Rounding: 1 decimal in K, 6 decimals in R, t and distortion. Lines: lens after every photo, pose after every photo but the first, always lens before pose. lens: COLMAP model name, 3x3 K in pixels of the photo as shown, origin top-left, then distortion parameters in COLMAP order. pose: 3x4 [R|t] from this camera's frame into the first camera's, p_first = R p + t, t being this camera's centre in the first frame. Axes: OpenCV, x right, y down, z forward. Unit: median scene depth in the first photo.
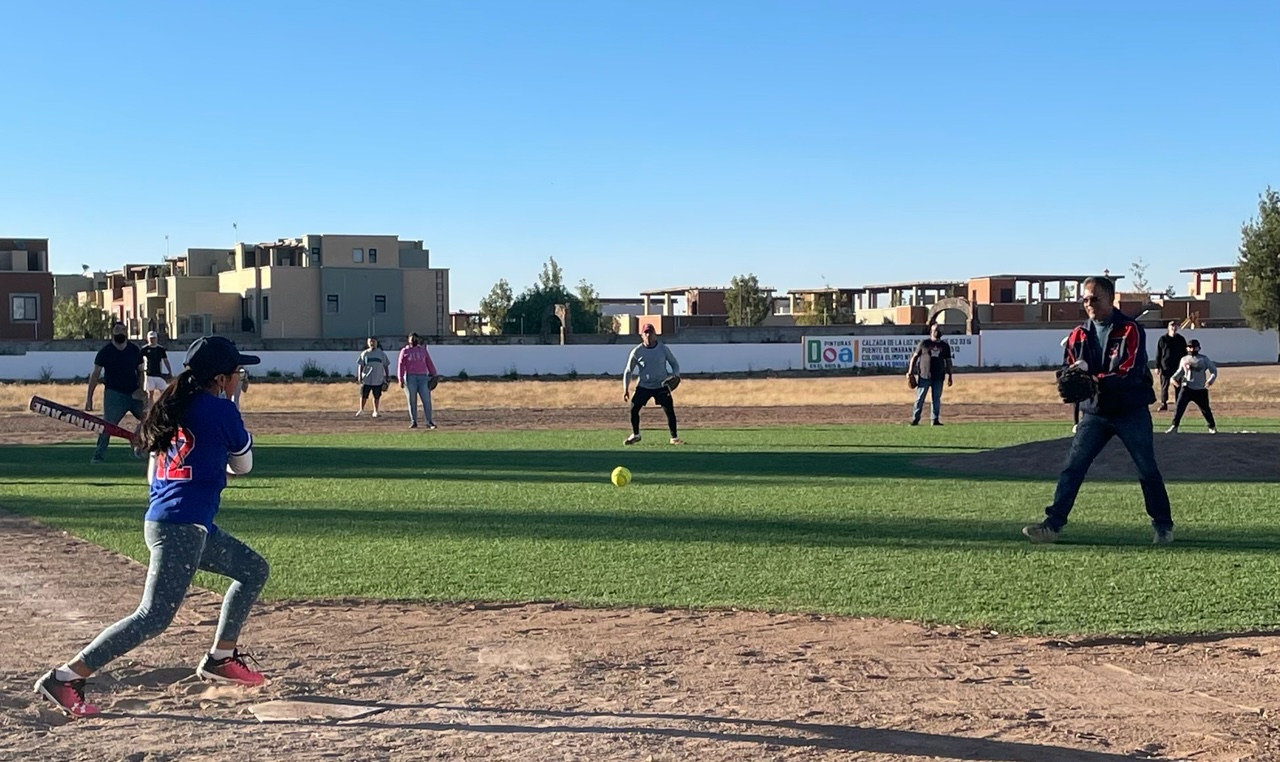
lens RADIAL K [[2118.6, 0, 635.9], [0, 2118.6, 385.2], [0, 0, 1]] dist [-0.066032, 0.000000]
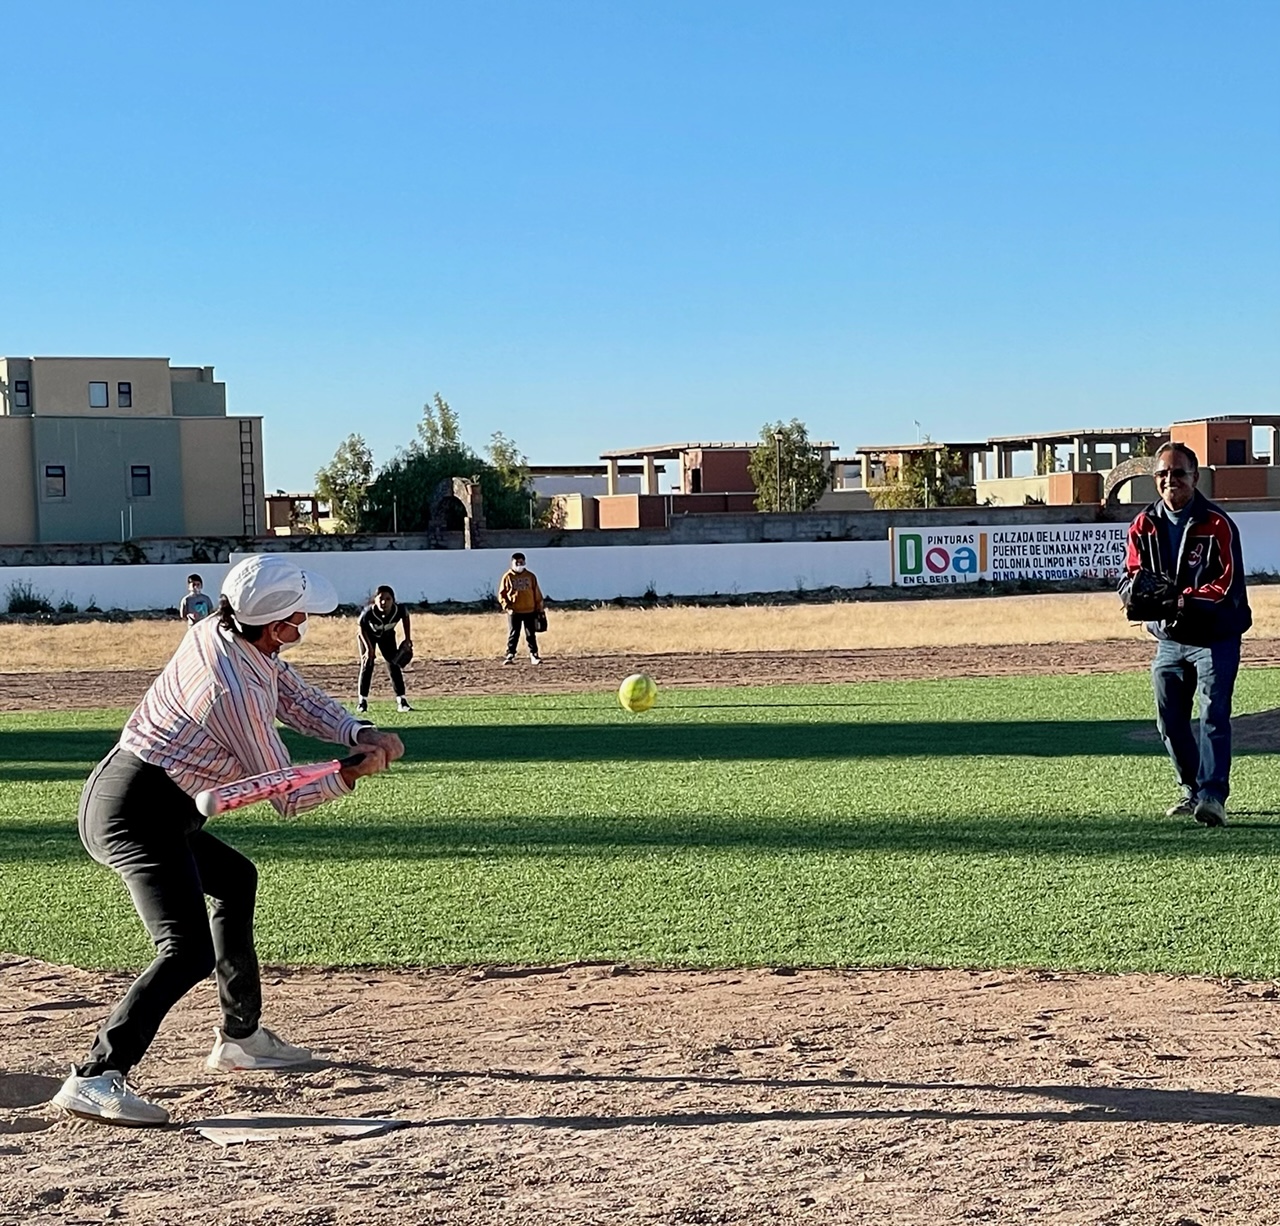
lens RADIAL K [[4286.5, 0, 642.0], [0, 4286.5, 607.7], [0, 0, 1]] dist [-0.166515, 0.000000]
pose [[0.996864, -0.015760, 0.077549, -0.079648], [0.016424, 0.999834, -0.007925, 0.006601], [-0.077411, 0.009174, 0.996957, -0.146525]]
